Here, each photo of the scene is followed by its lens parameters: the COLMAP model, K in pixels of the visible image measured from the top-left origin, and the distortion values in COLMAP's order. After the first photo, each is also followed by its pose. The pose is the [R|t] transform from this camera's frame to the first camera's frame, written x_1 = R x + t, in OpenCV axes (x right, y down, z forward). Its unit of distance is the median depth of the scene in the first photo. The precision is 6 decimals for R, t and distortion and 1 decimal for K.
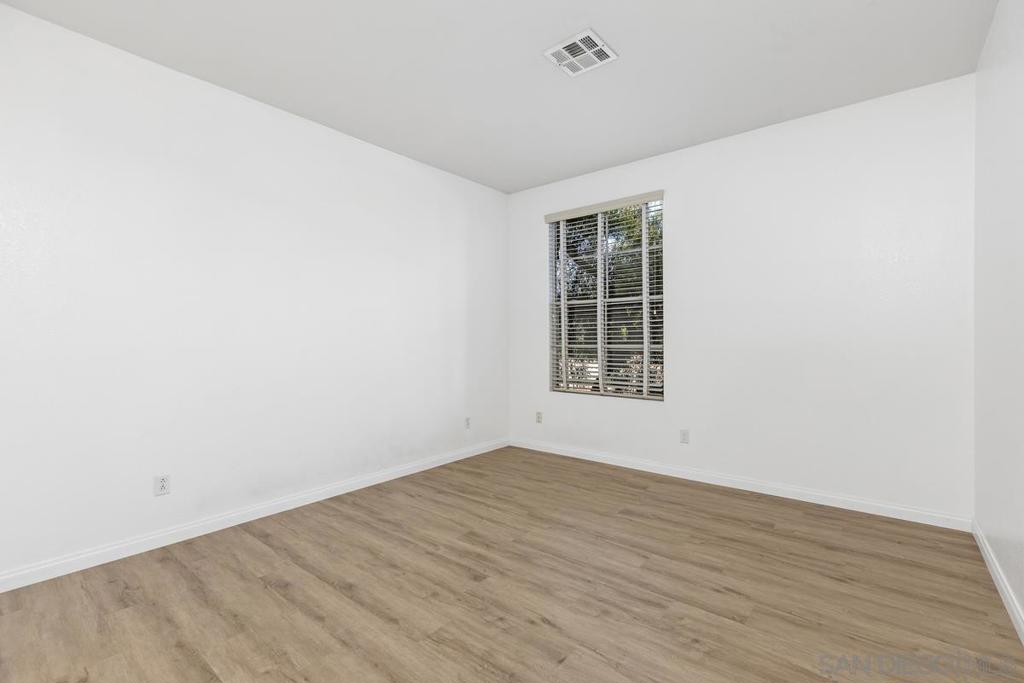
lens RADIAL K [[459.4, 0, 510.7], [0, 459.4, 329.5], [0, 0, 1]] dist [0.000805, -0.000842]
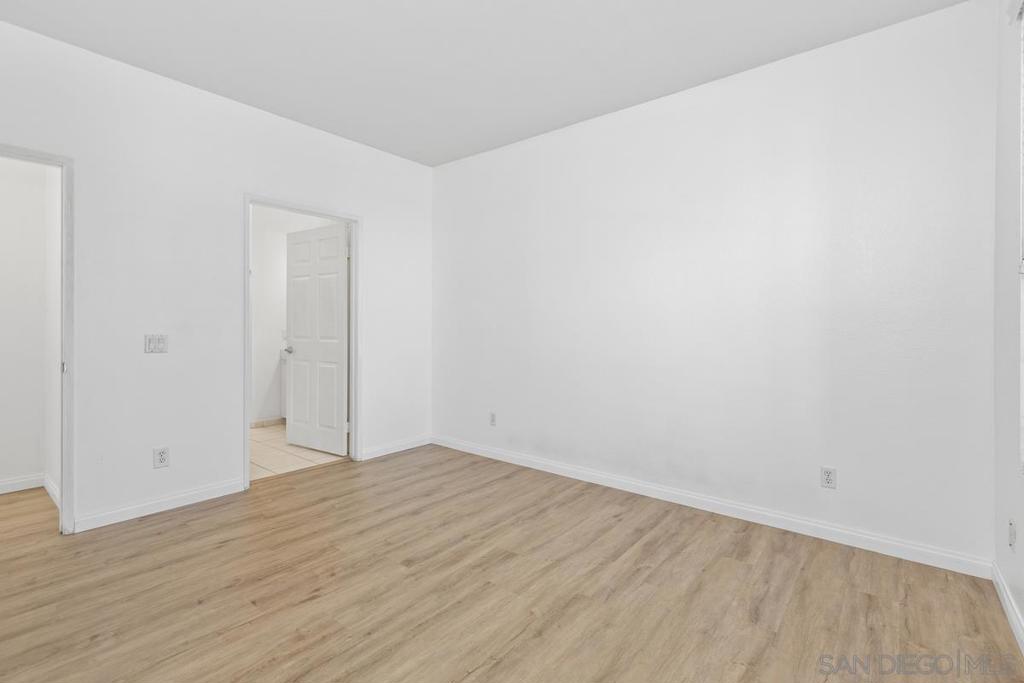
lens RADIAL K [[459.4, 0, 510.7], [0, 459.4, 329.5], [0, 0, 1]] dist [0.000805, -0.000842]
pose [[0.010641, 0.014438, -0.999839, 0.867505], [0.012440, 0.999816, 0.014570, 0.006376], [0.999866, -0.012593, 0.010459, 1.114967]]
